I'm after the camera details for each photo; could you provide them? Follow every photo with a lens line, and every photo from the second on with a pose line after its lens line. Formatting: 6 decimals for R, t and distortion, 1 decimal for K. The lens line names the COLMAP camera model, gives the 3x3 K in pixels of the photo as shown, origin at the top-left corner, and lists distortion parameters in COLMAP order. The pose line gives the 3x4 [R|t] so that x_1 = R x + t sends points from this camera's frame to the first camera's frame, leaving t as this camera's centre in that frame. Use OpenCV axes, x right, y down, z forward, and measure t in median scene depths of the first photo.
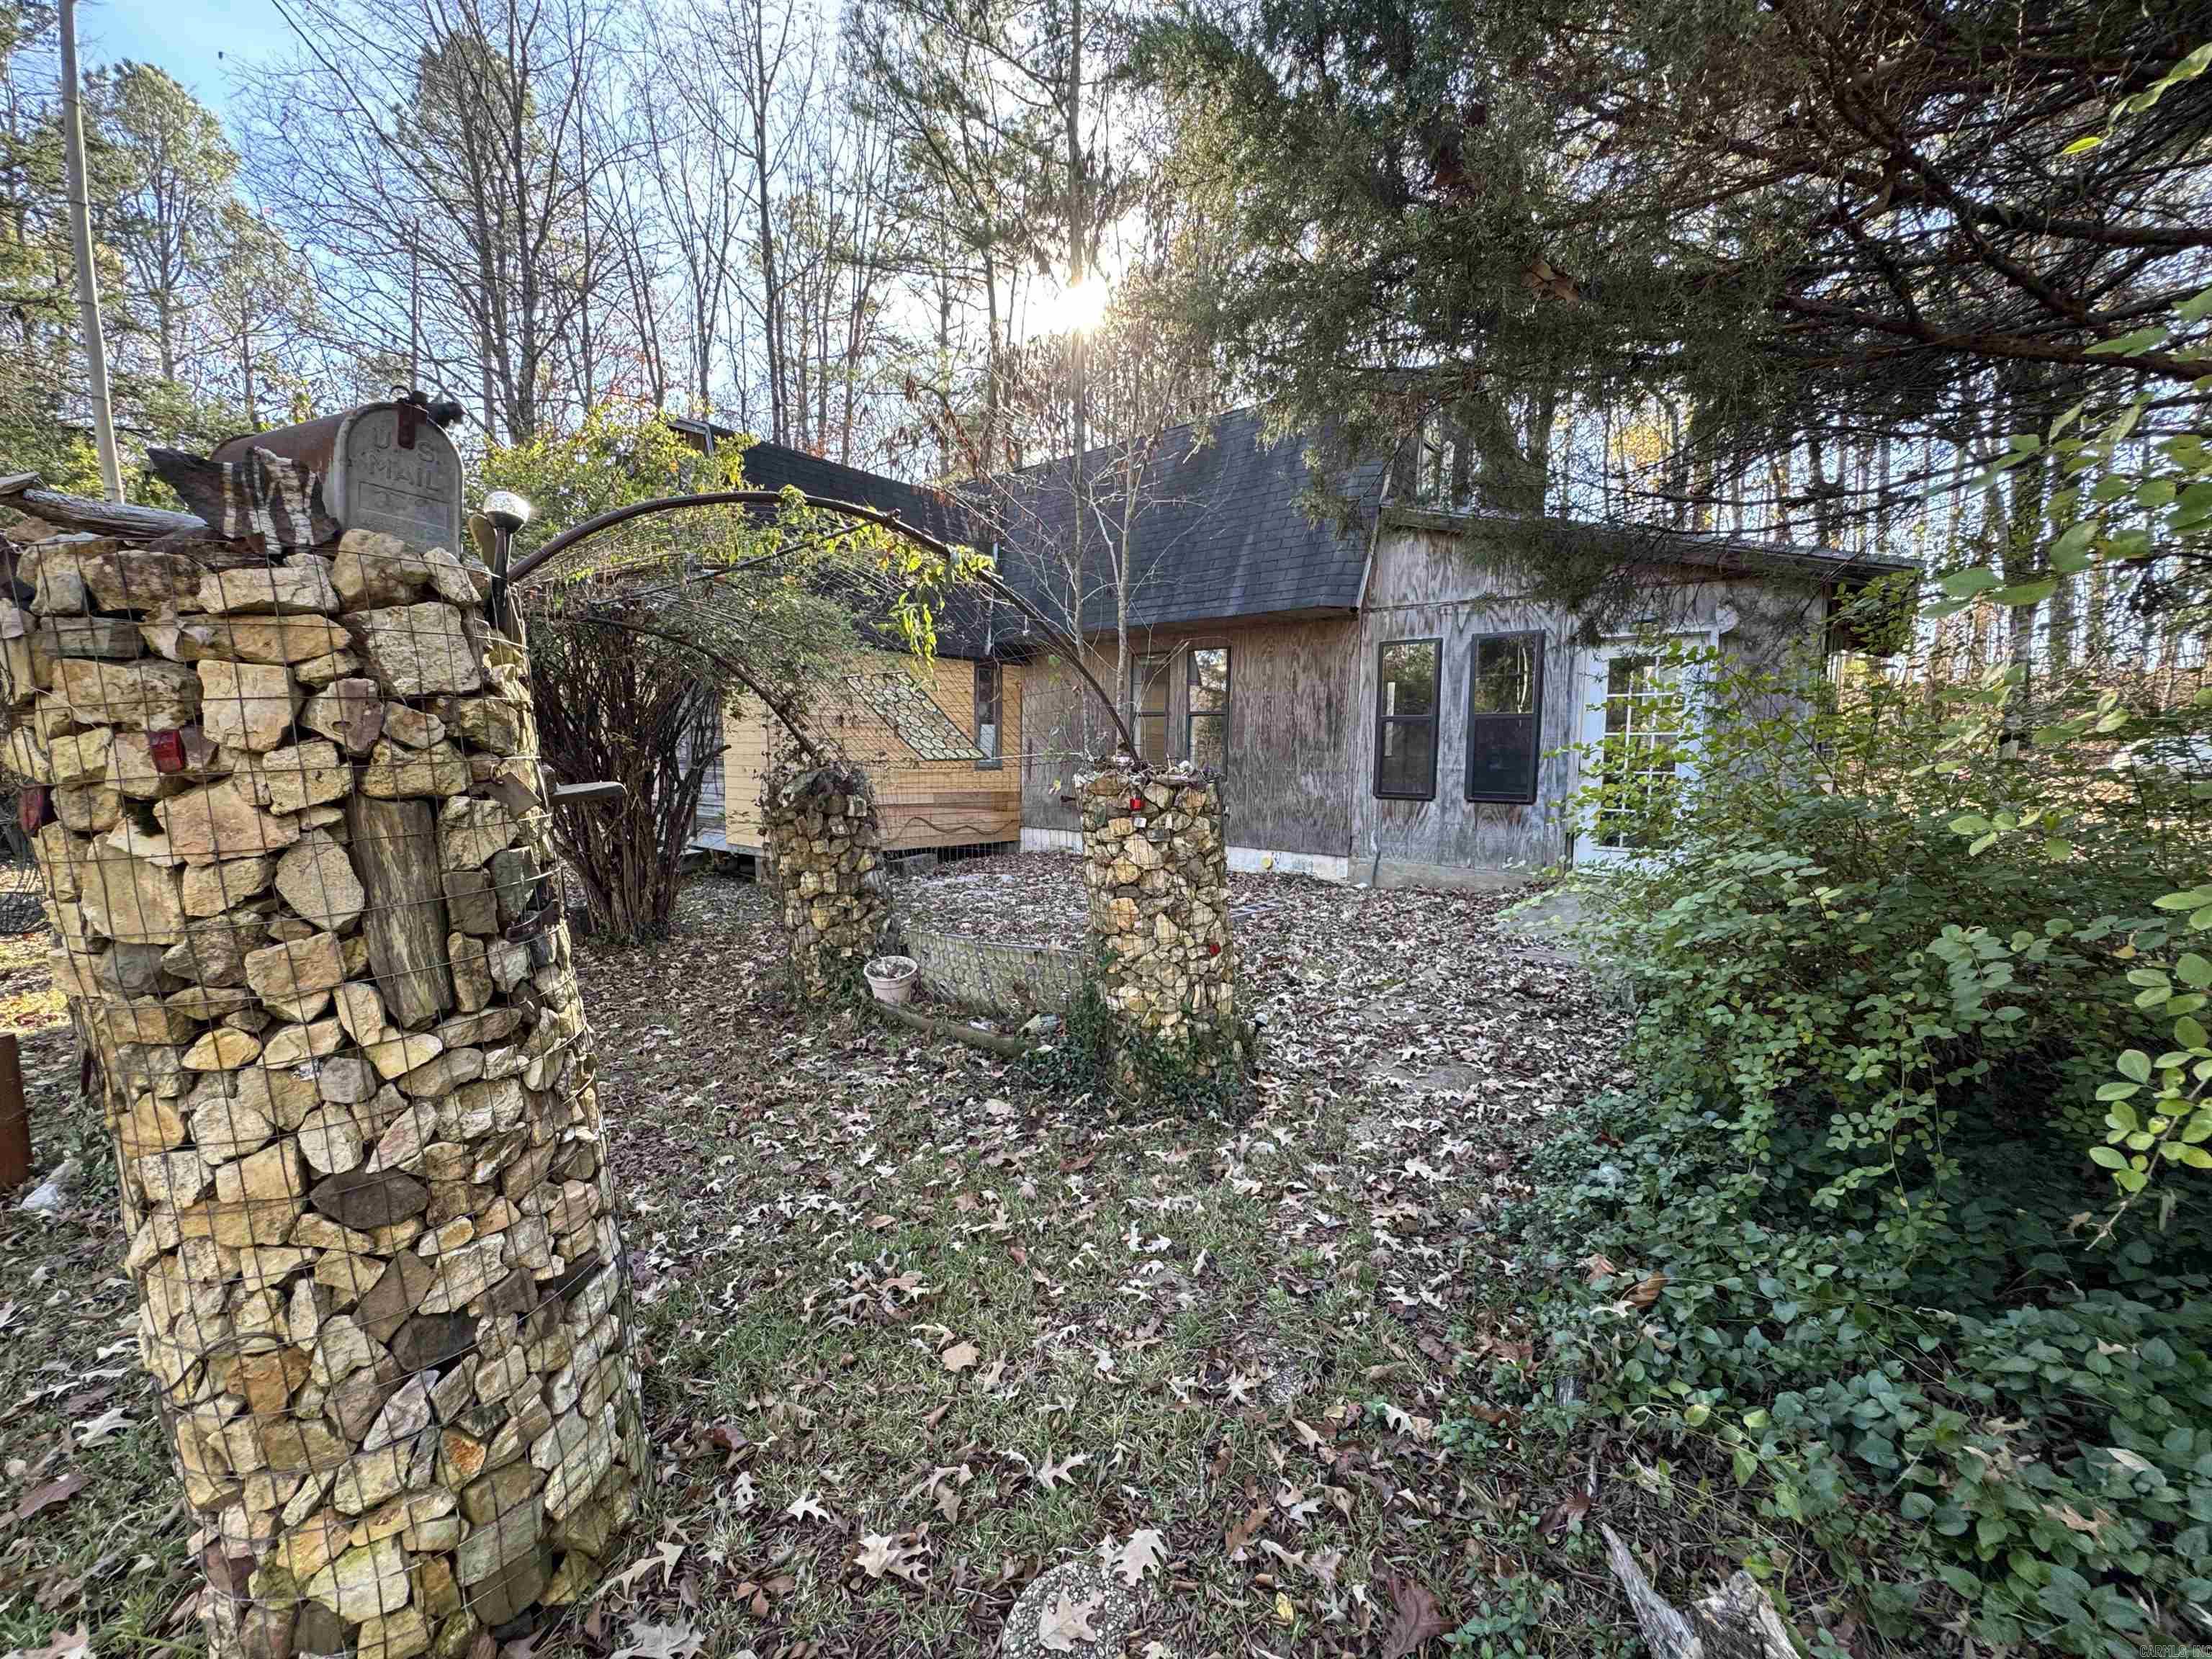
lens RADIAL K [[884.9, 0, 1105.1], [0, 884.9, 833.6], [0, 0, 1]] dist [-0.002223, -0.000360]
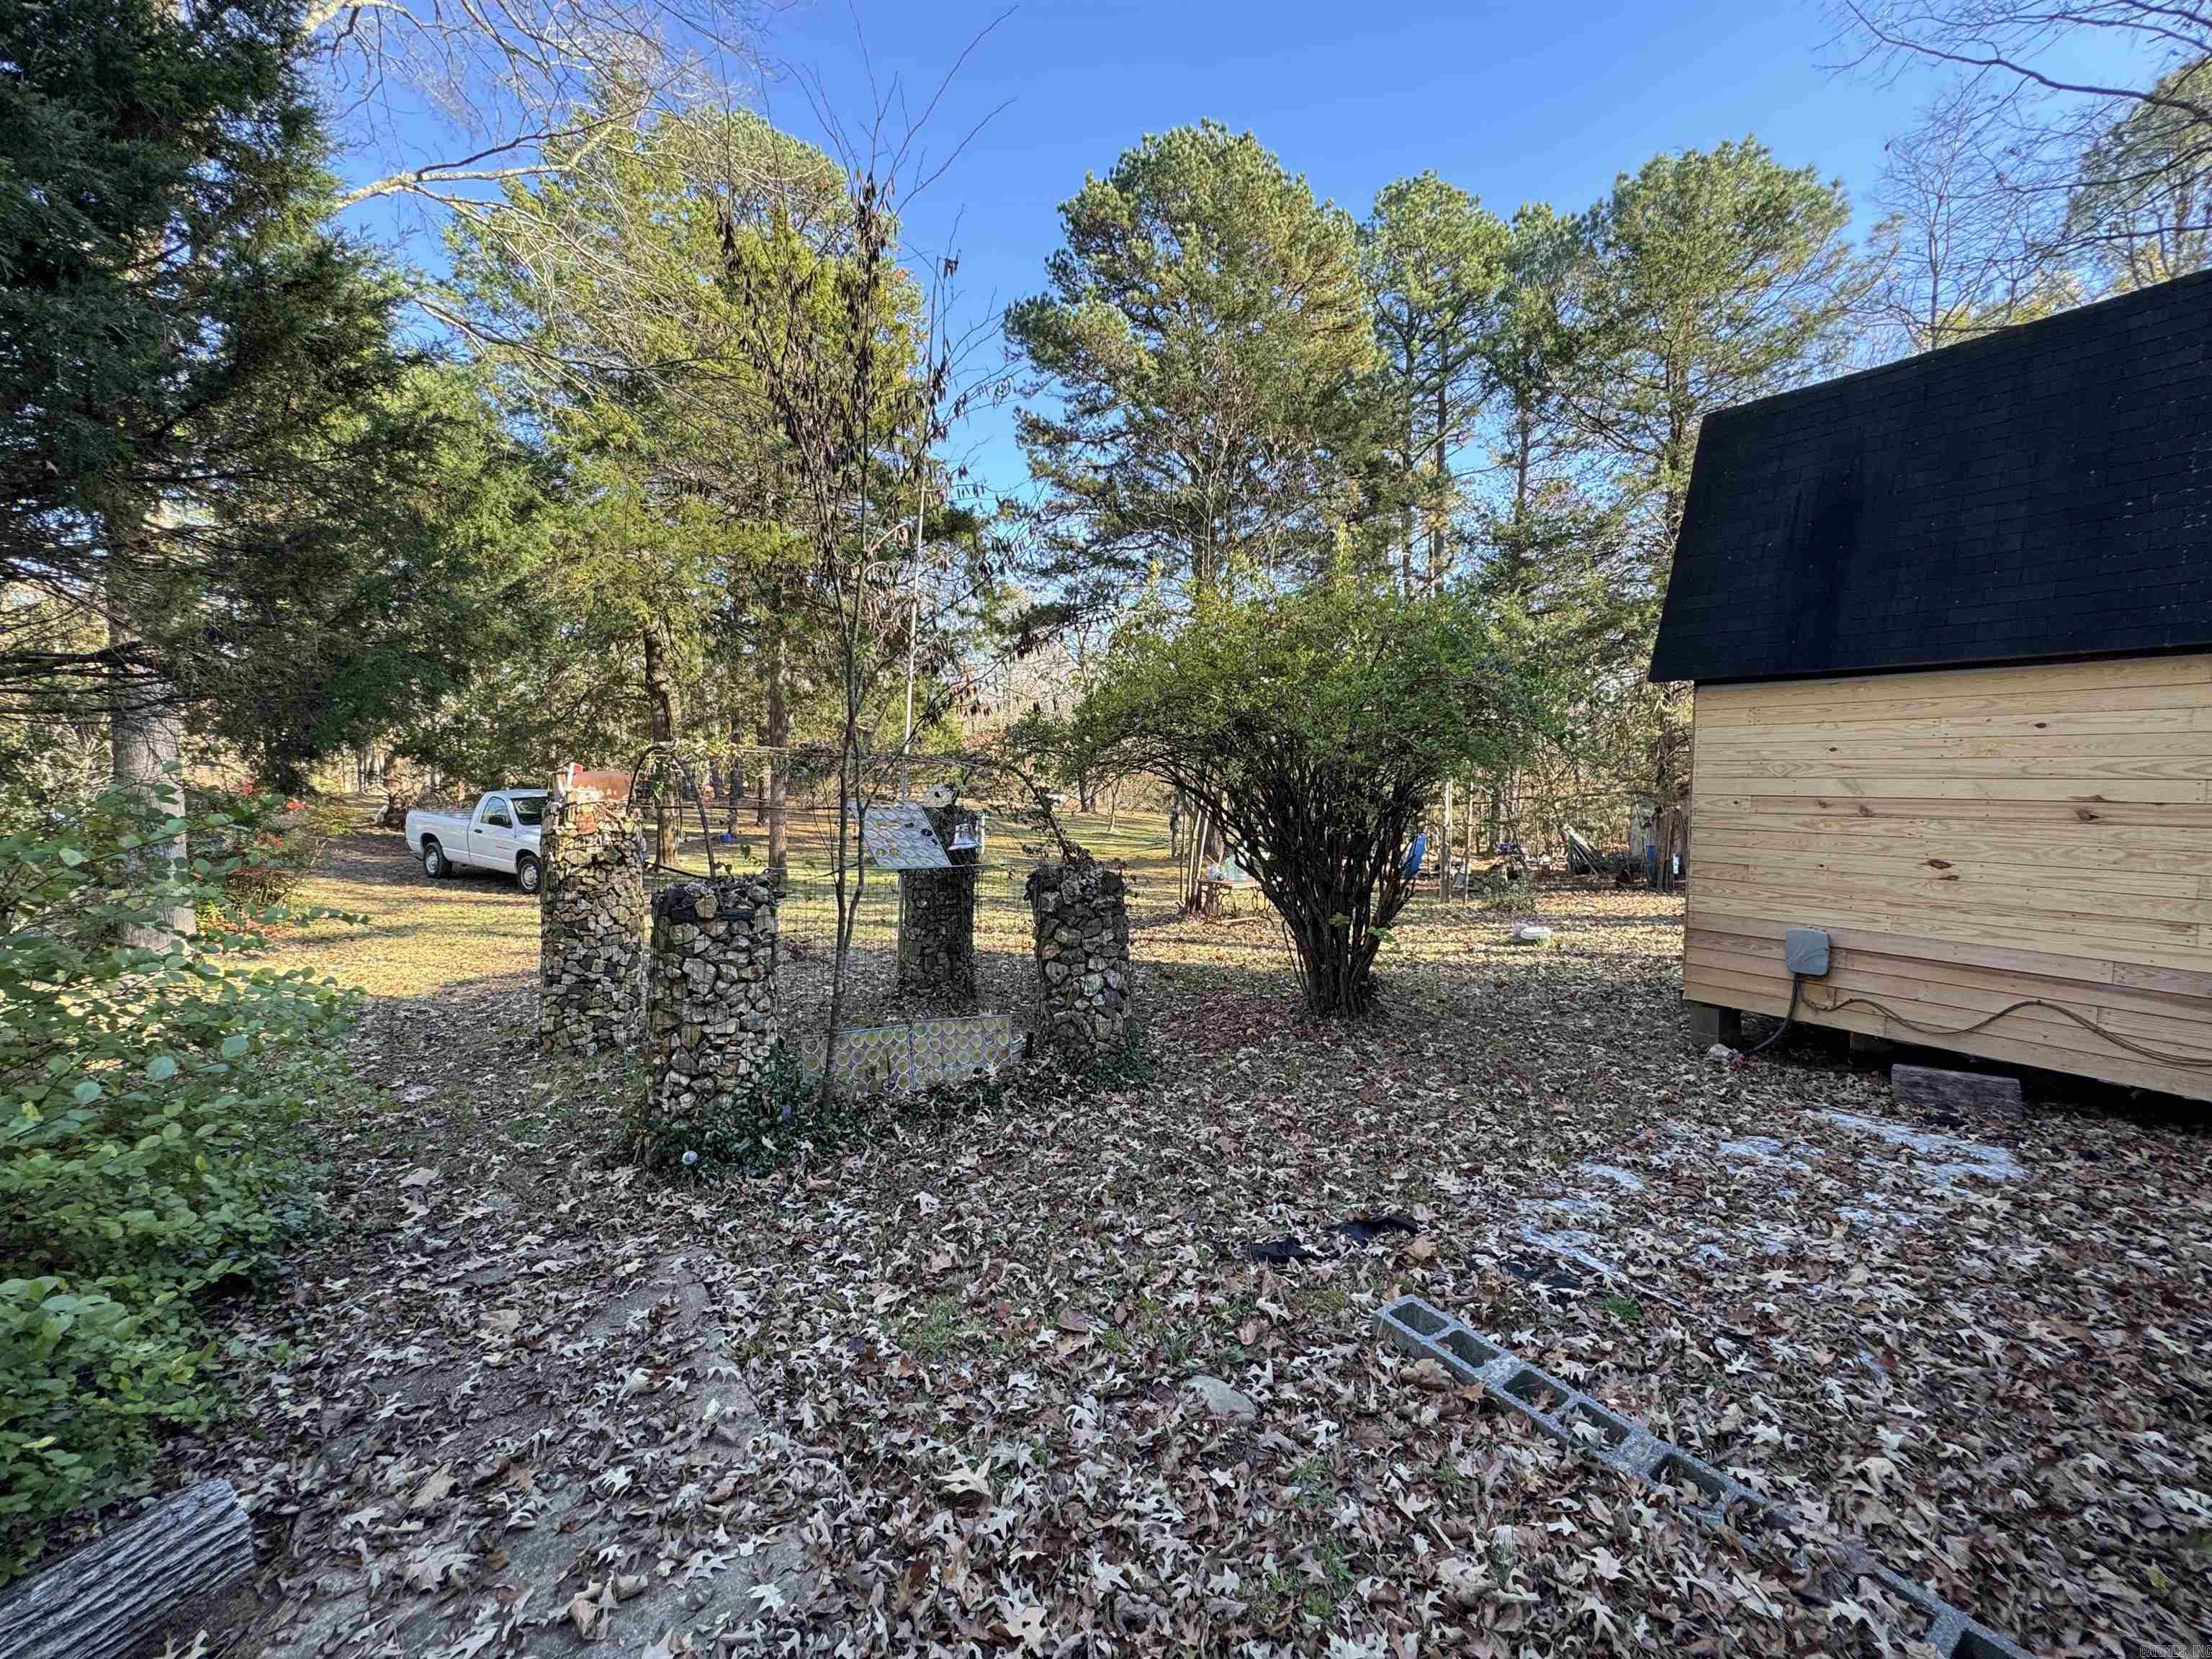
lens RADIAL K [[884.9, 0, 1102.5], [0, 884.9, 829.3], [0, 0, 1]] dist [-0.002223, -0.000360]
pose [[-0.265532, 0.047477, -0.962932, 0.456530], [-0.093401, 0.992822, 0.074706, -0.121050], [0.959567, 0.109776, -0.259191, 0.764324]]
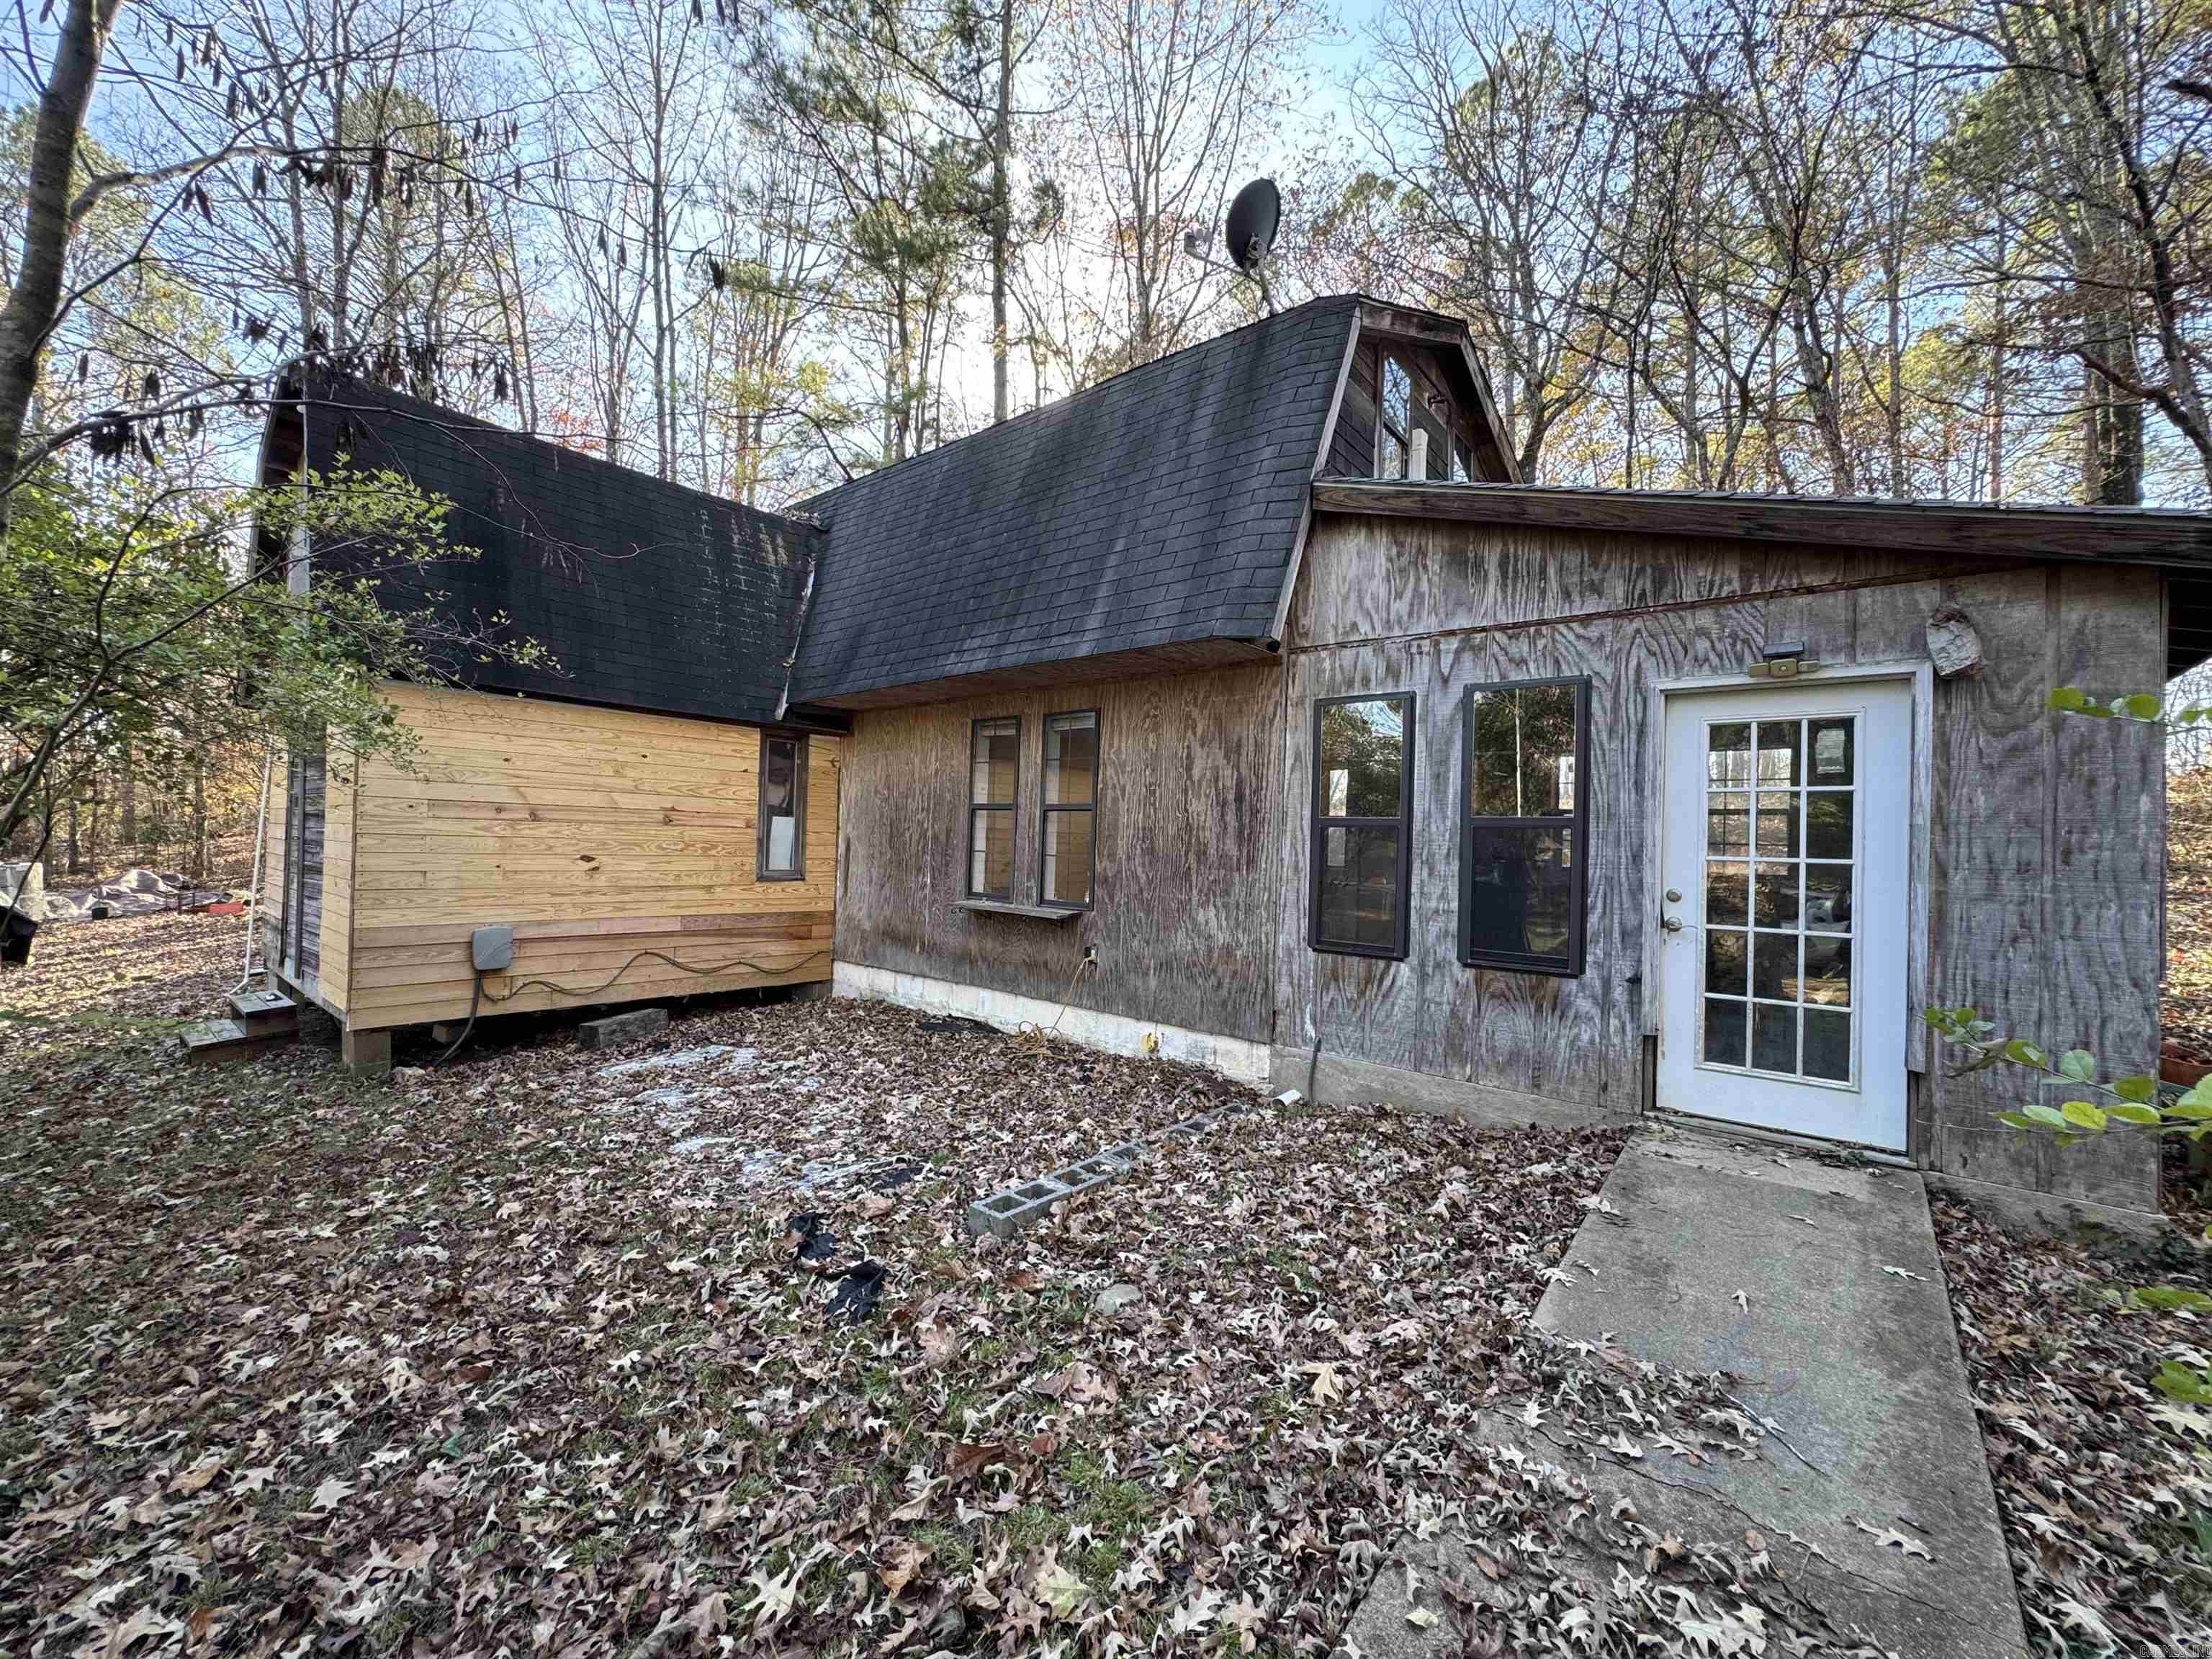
lens RADIAL K [[884.9, 0, 1102.8], [0, 884.9, 833.4], [0, 0, 1]] dist [-0.002223, -0.000360]
pose [[0.999744, 0.018234, 0.013366, 0.150316], [-0.016778, 0.994646, -0.101973, -0.055362], [-0.015153, 0.101722, 0.994697, 0.382754]]
